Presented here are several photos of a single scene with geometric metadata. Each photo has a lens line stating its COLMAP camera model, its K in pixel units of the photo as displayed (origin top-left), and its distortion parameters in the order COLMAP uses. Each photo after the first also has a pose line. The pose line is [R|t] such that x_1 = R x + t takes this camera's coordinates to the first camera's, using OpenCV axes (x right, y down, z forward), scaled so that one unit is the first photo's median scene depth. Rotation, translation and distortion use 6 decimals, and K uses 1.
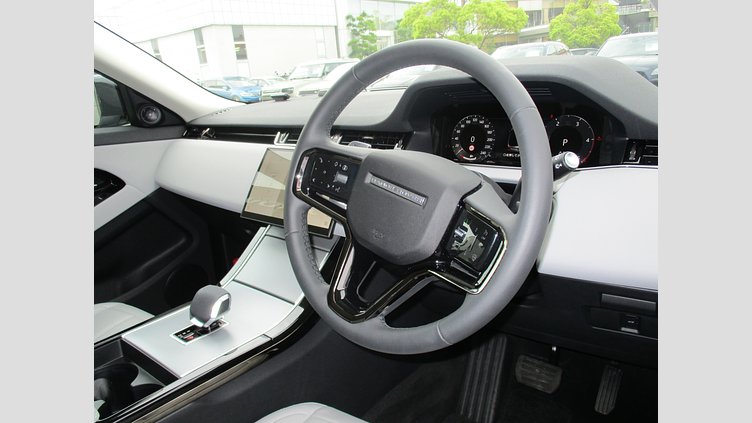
lens RADIAL K [[483.0, 0, 375.8], [0, 483.0, 204.5], [0, 0, 1]] dist [-0.019842, 0.001835]
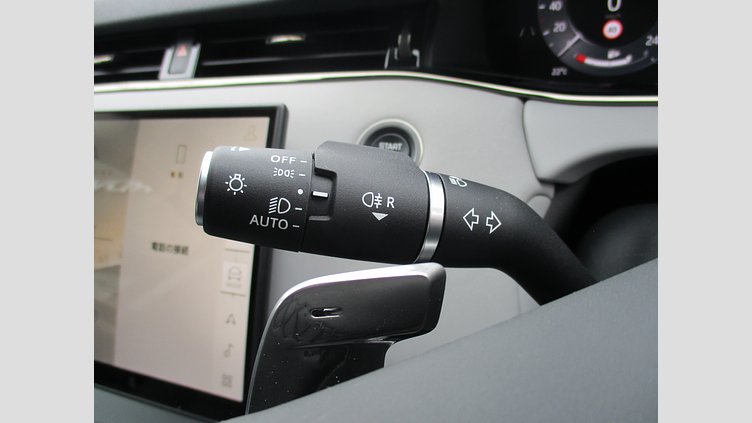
lens RADIAL K [[483.0, 0, 375.6], [0, 483.0, 210.0], [0, 0, 1]] dist [-0.019842, 0.001835]
pose [[0.942150, -0.228656, 0.245092, -0.069484], [0.164874, 0.952760, 0.255079, -0.109485], [-0.291839, -0.199914, 0.935342, 0.708810]]
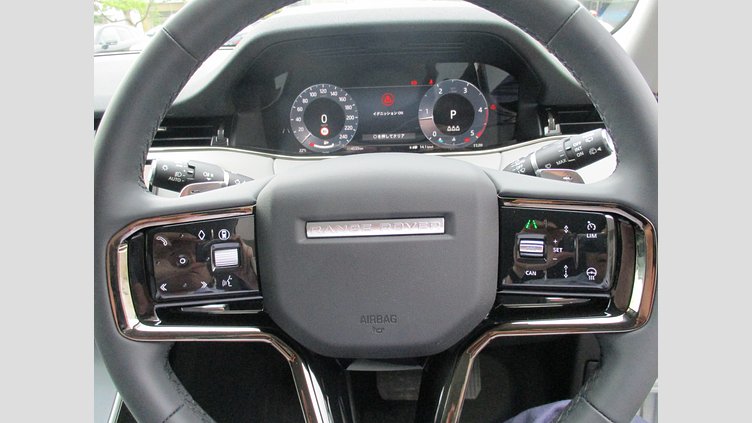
lens RADIAL K [[483.0, 0, 375.8], [0, 483.0, 204.7], [0, 0, 1]] dist [-0.019842, 0.001835]
pose [[0.788390, -0.182388, 0.587516, -0.179761], [0.145323, 0.983225, 0.110223, -0.078185], [-0.597764, -0.001519, 0.801670, 0.384454]]
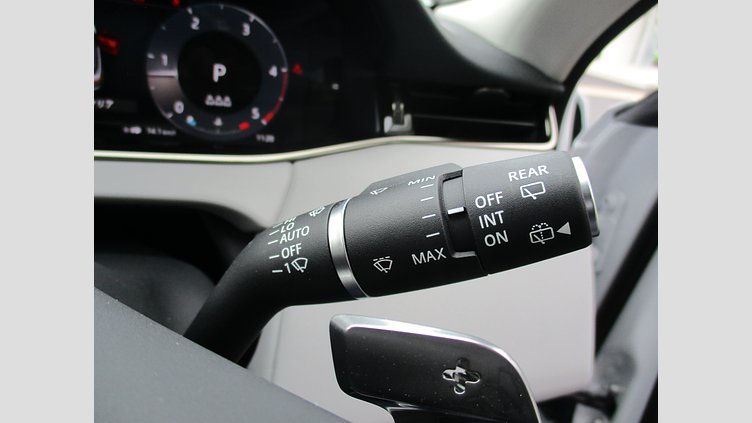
lens RADIAL K [[483.0, 0, 380.2], [0, 483.0, 211.3], [0, 0, 1]] dist [-0.019842, 0.001835]
pose [[0.565171, -0.185231, 0.803910, 0.105554], [0.038352, 0.979313, 0.198684, -0.079396], [-0.824082, -0.081459, 0.560584, 0.571271]]
